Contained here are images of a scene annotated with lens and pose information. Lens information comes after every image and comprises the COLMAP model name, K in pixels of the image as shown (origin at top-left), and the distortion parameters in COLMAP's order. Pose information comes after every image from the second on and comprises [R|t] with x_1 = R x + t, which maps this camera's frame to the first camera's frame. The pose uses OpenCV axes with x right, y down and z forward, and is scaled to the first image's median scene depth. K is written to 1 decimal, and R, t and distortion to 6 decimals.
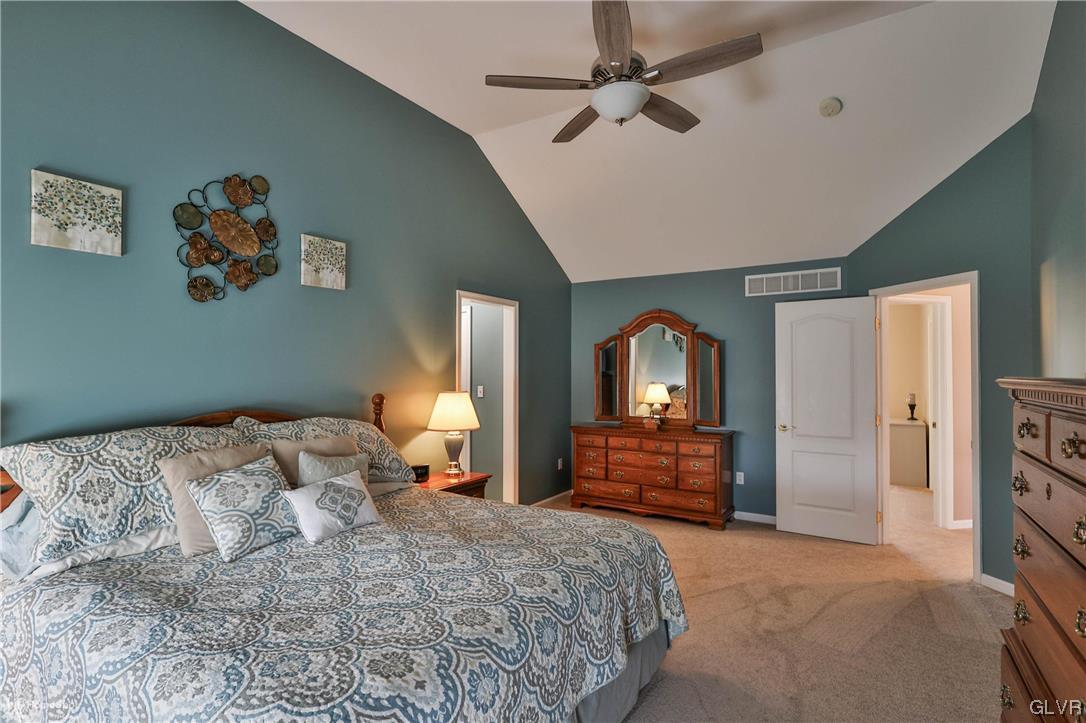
lens RADIAL K [[535.5, 0, 541.6], [0, 535.5, 362.8], [0, 0, 1]] dist [-0.000131, -0.000108]
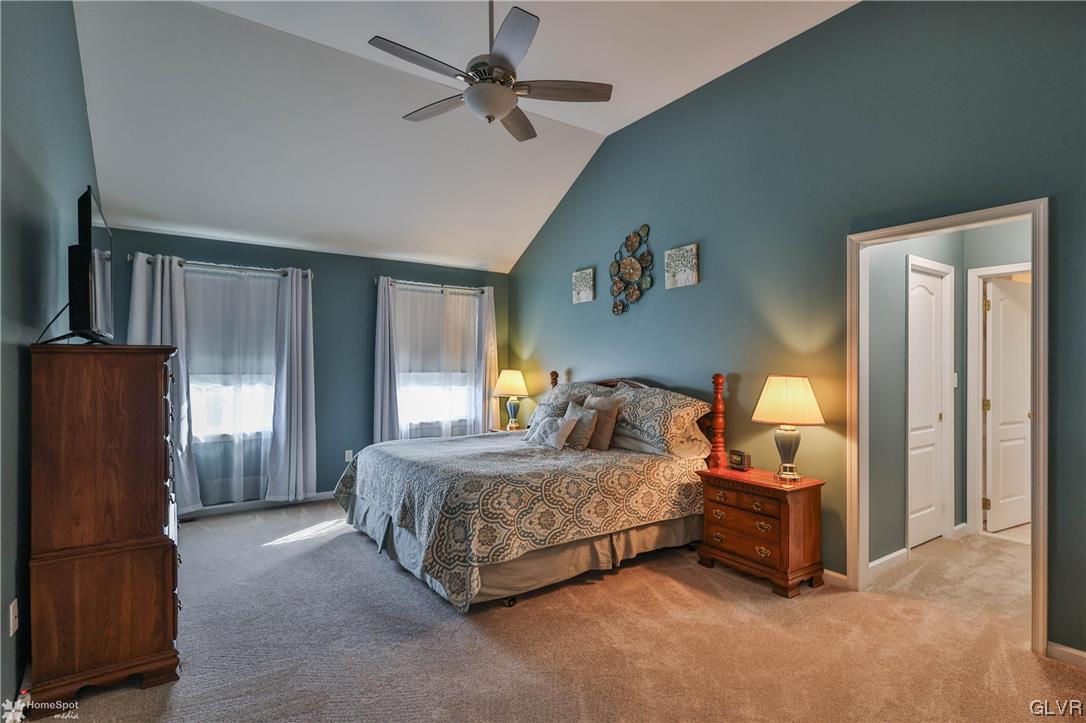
lens RADIAL K [[535.5, 0, 541.6], [0, 535.5, 362.8], [0, 0, 1]] dist [-0.000131, -0.000108]
pose [[-0.398579, 0.003149, -0.917128, 0.902698], [0.022488, 0.999727, -0.006340, 0.039476], [0.916858, -0.023151, -0.398541, 1.237780]]
